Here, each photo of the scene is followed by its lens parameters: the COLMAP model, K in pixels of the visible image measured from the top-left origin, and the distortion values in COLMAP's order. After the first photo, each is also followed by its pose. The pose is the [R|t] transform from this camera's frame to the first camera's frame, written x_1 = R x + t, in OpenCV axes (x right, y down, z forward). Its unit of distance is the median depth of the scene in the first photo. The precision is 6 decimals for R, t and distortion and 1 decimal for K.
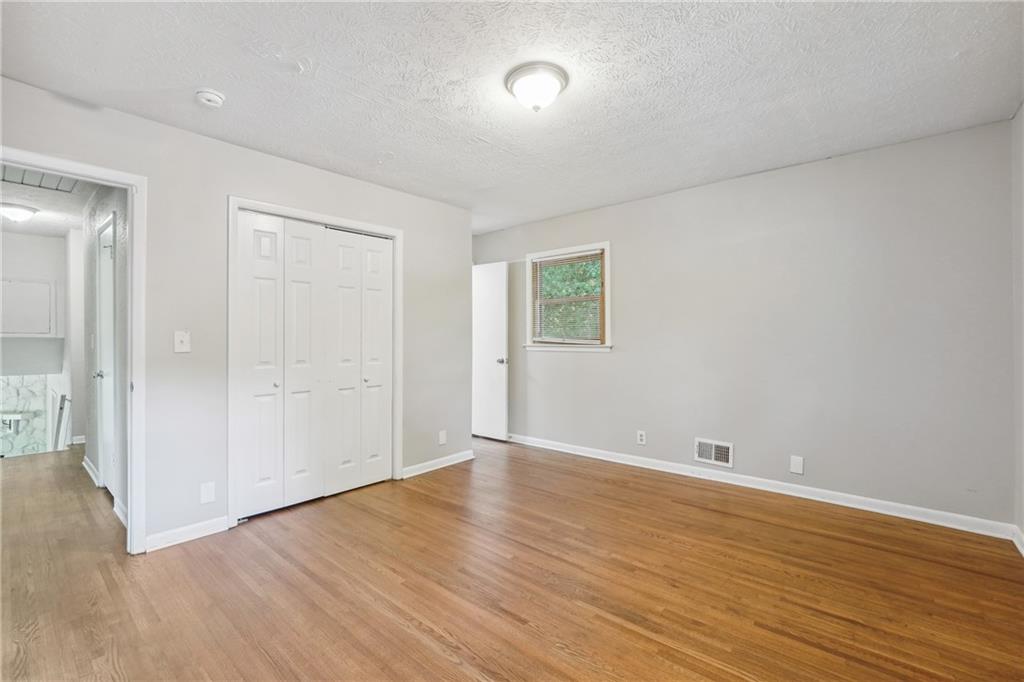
lens RADIAL K [[444.4, 0, 511.0], [0, 444.4, 336.2], [0, 0, 1]] dist [-0.007415, 0.000182]
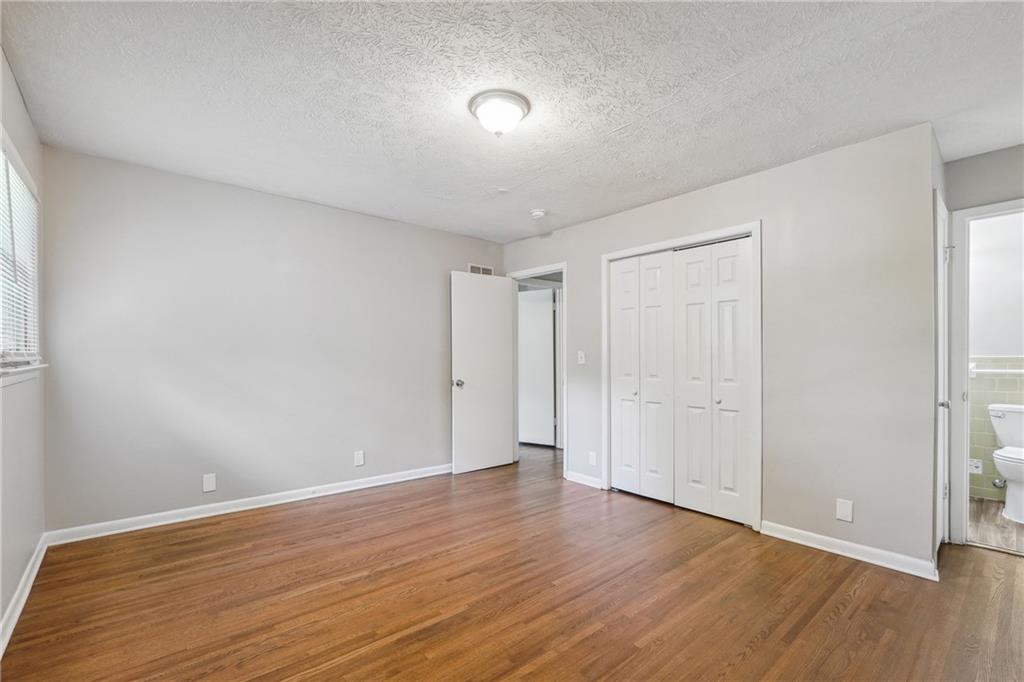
lens RADIAL K [[444.4, 0, 488.8], [0, 444.4, 359.9], [0, 0, 1]] dist [-0.007415, 0.000182]
pose [[-0.165019, 0.010803, -0.986231, 0.877411], [0.000488, 0.999941, 0.010871, 0.003317], [0.986290, 0.001312, -0.165015, 0.926338]]
